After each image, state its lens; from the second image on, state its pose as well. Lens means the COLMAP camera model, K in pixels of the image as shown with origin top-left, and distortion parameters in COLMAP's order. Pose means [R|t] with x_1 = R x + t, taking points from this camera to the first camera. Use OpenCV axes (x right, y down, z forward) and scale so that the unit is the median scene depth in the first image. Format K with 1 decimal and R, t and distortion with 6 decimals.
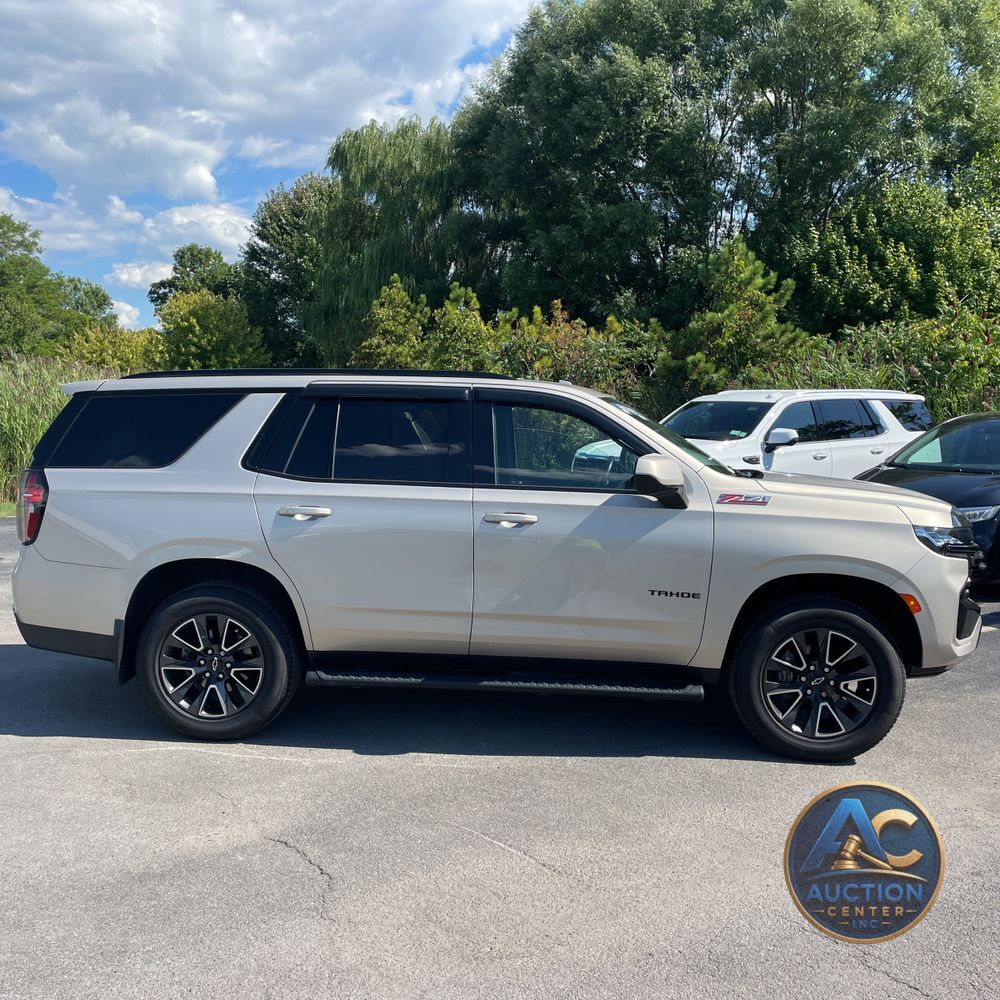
lens RADIAL K [[1005.0, 0, 494.9], [0, 1005.0, 493.6], [0, 0, 1]] dist [0.103264, -0.148342]
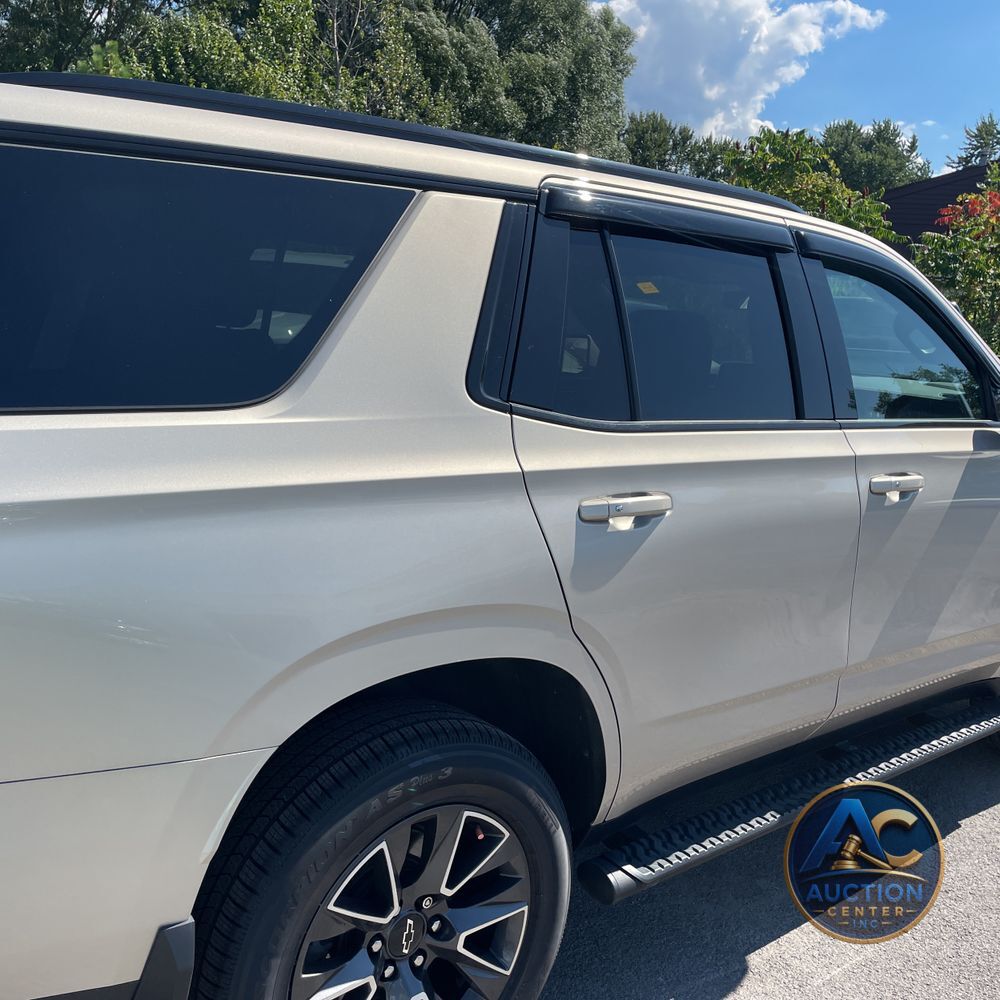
lens RADIAL K [[1007.0, 0, 486.4], [0, 1007.0, 492.1], [0, 0, 1]] dist [0.083010, -0.096642]
pose [[0.722684, -0.091074, 0.685152, -0.130176], [0.001007, 0.991418, 0.130723, -0.010657], [-0.691178, -0.093781, 0.716574, 0.192185]]
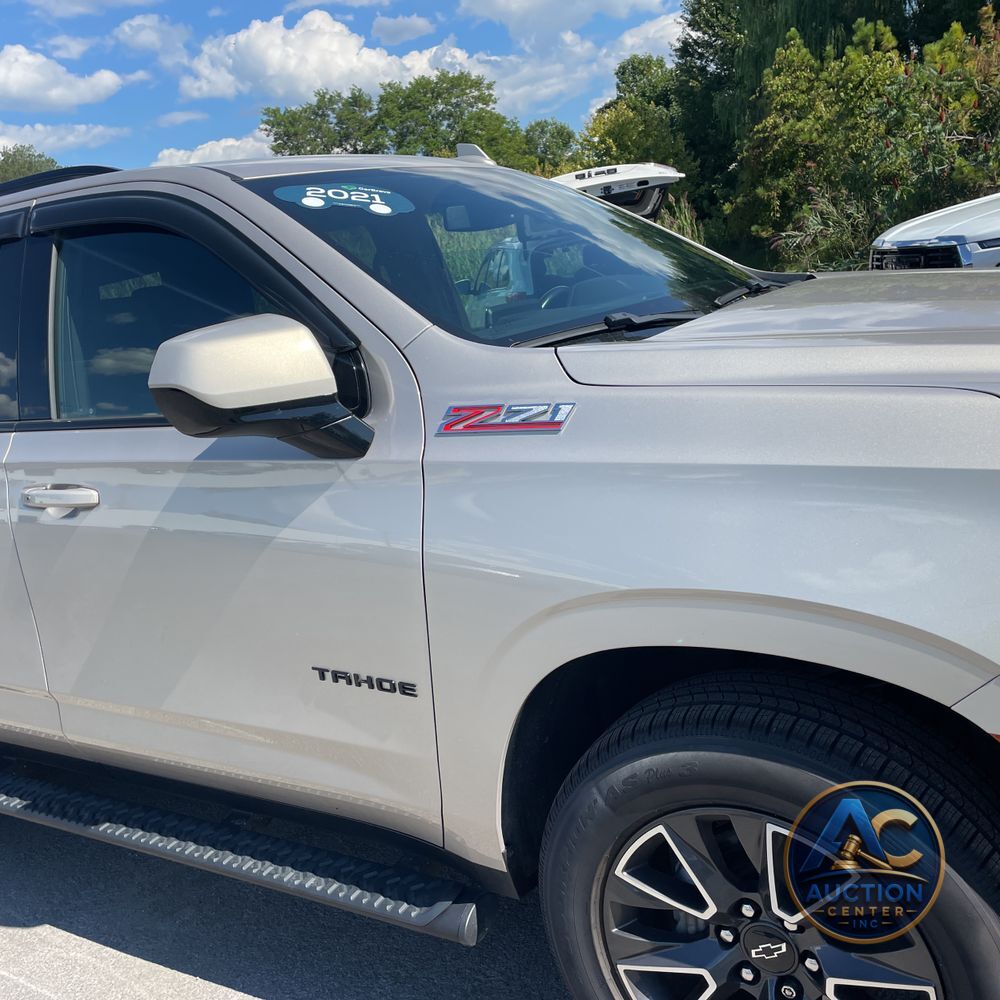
lens RADIAL K [[1005.0, 0, 494.9], [0, 1005.0, 493.6], [0, 0, 1]] dist [0.103264, -0.148342]
pose [[0.876929, -0.040585, -0.478903, 0.101676], [0.125255, 0.981294, 0.146198, -0.004811], [0.464012, -0.188191, 0.865608, 0.176643]]
